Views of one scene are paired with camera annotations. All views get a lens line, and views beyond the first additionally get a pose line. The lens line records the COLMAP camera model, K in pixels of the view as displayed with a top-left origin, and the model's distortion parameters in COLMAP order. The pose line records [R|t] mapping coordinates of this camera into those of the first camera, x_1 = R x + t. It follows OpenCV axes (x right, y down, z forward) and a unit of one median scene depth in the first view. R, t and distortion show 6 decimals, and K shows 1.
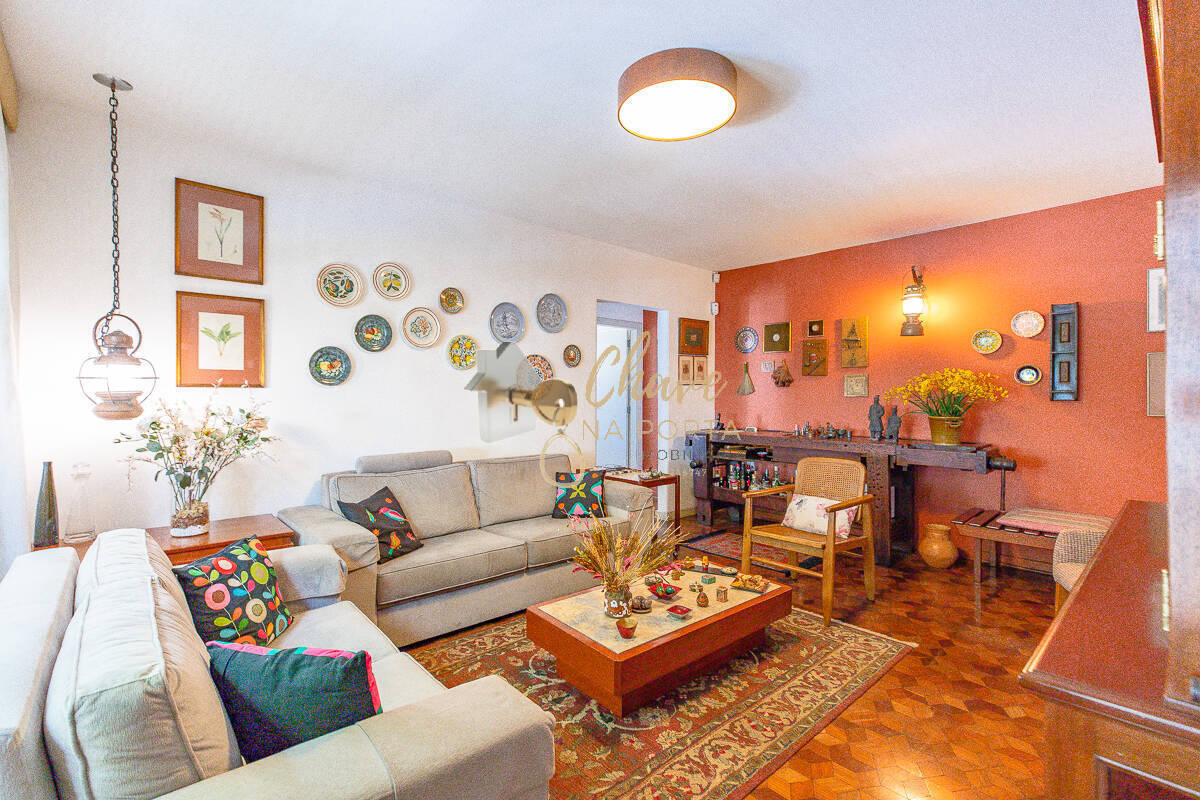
lens RADIAL K [[542.6, 0, 587.5], [0, 542.6, 389.0], [0, 0, 1]] dist [0.010790, -0.000088]
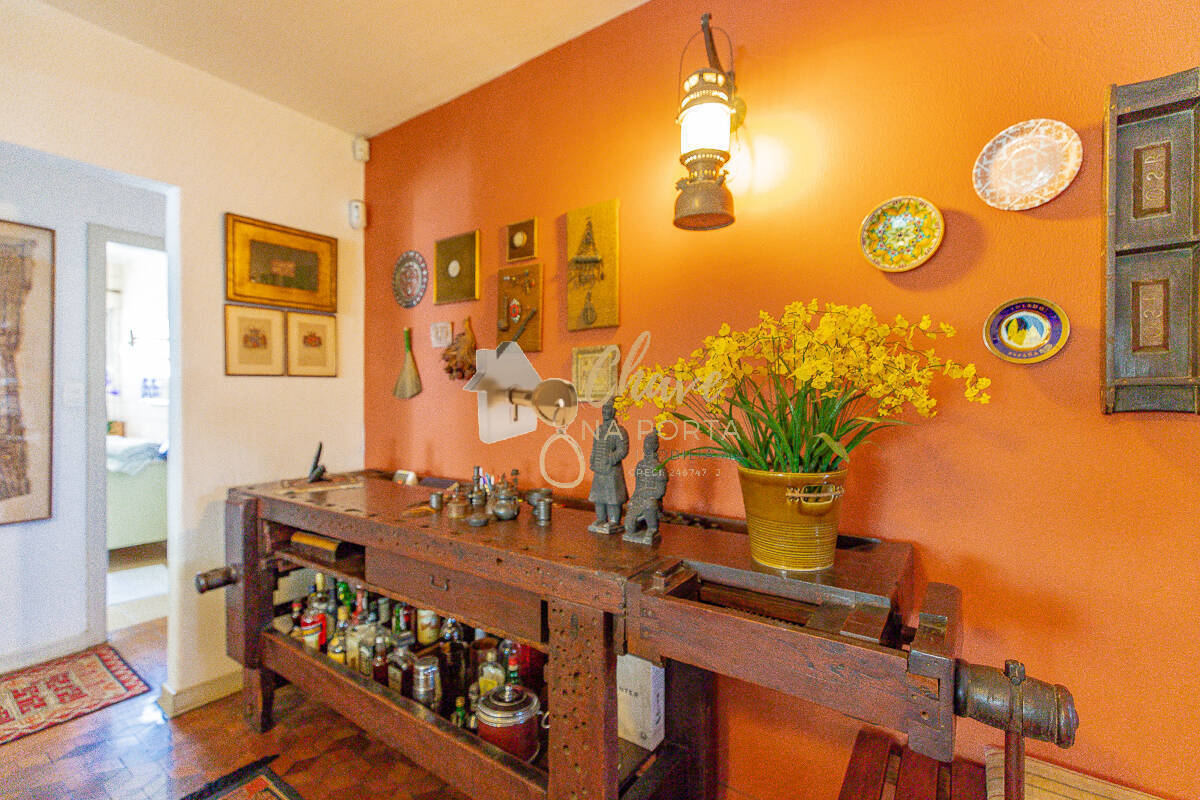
lens RADIAL K [[538.8, 0, 596.7], [0, 538.8, 394.4], [0, 0, 1]] dist [0.008679, 0.000205]
pose [[0.975931, 0.000754, 0.218076, 0.516377], [-0.000291, 0.999998, -0.002154, 0.011706], [-0.218077, 0.002039, 0.975929, 0.775414]]
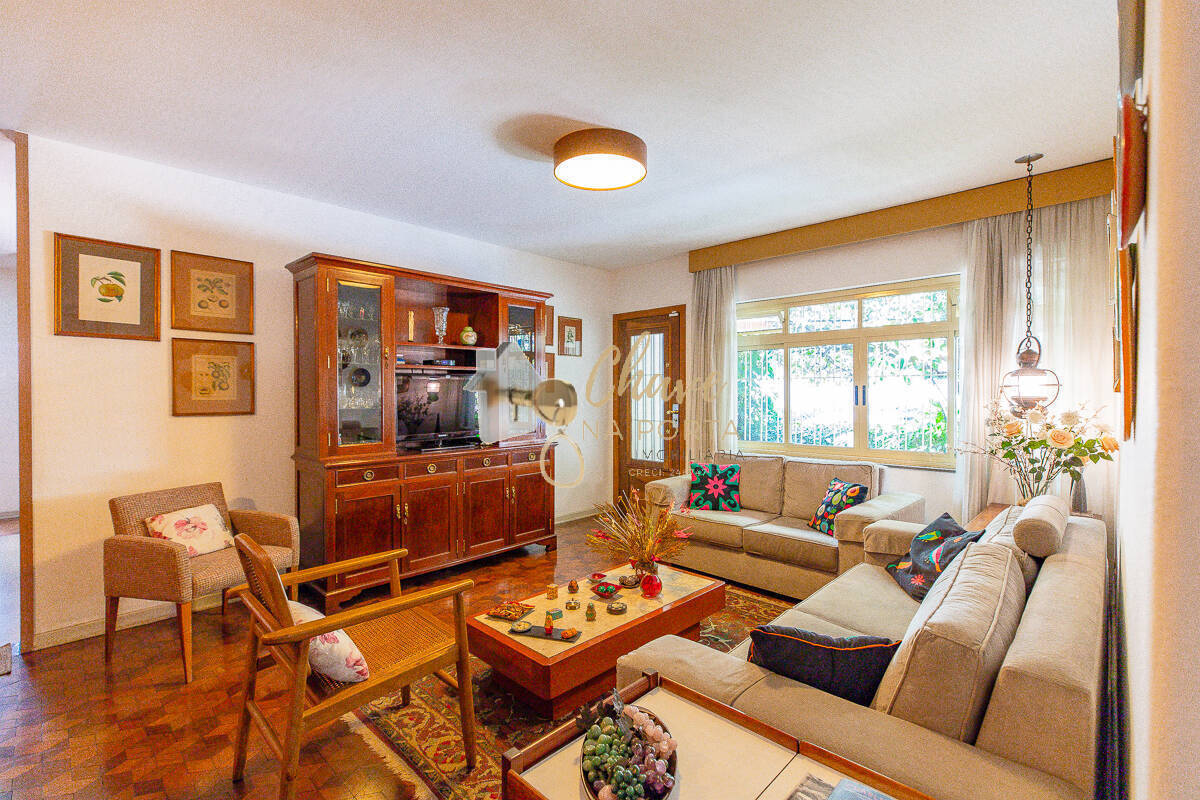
lens RADIAL K [[538.8, 0, 596.7], [0, 538.8, 394.4], [0, 0, 1]] dist [0.008679, 0.000205]
pose [[-0.996747, 0.001361, -0.080586, 0.164004], [0.001102, 0.999994, 0.003259, -0.004176], [0.080590, 0.003159, -0.996742, 1.382769]]
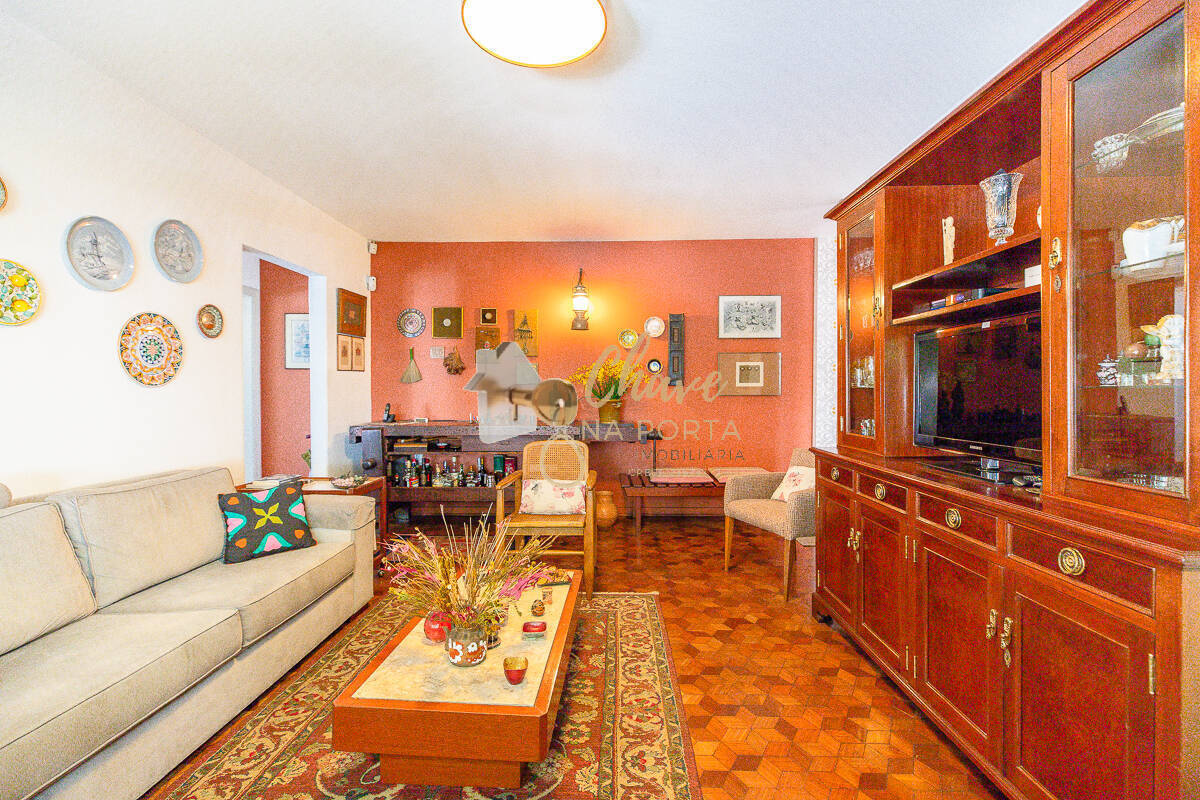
lens RADIAL K [[538.8, 0, 596.7], [0, 538.8, 394.4], [0, 0, 1]] dist [0.008679, 0.000205]
pose [[0.683633, -0.010339, 0.729753, -0.231418], [-0.002432, 0.999862, 0.016444, 0.021283], [-0.729822, -0.013016, 0.683513, 0.229134]]
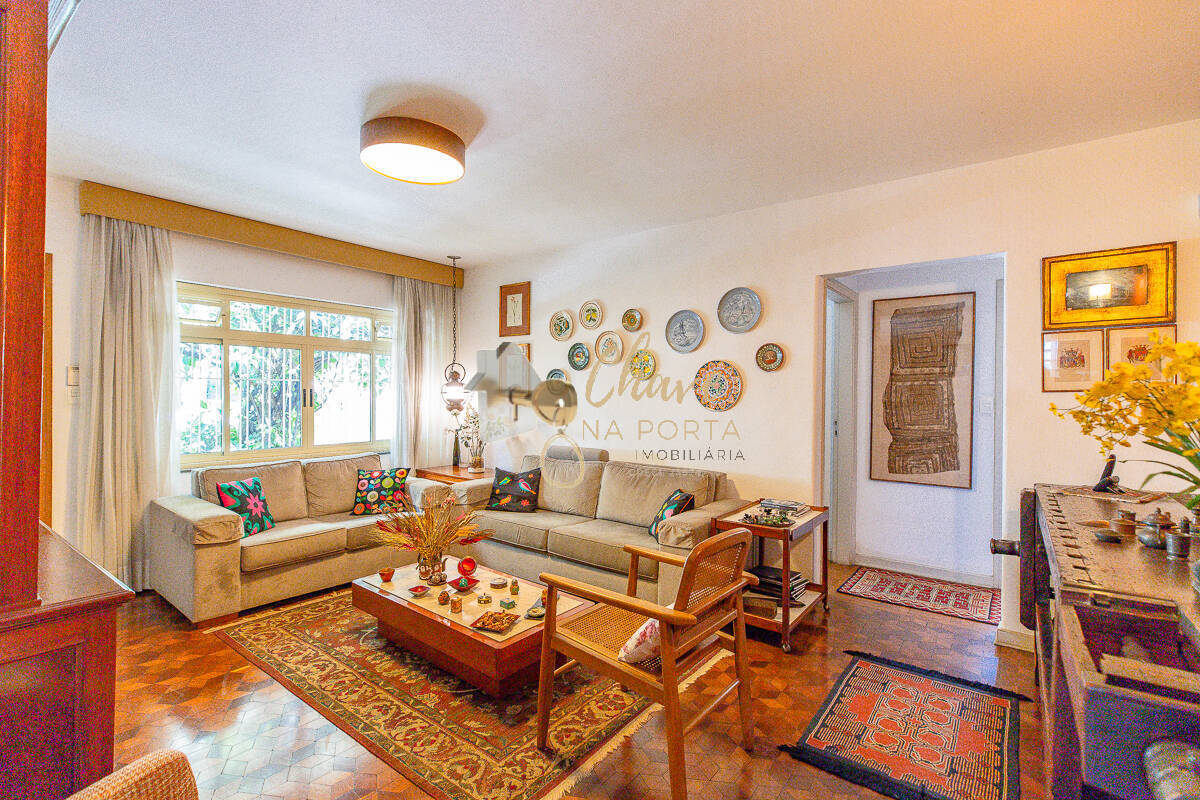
lens RADIAL K [[543.2, 0, 593.6], [0, 543.2, 400.2], [0, 0, 1]] dist [0.007450, 0.000085]
pose [[0.186555, 0.005176, -0.982431, 0.858940], [-0.002705, 0.999985, 0.004755, -0.001340], [0.982441, 0.001770, 0.186566, 0.718484]]
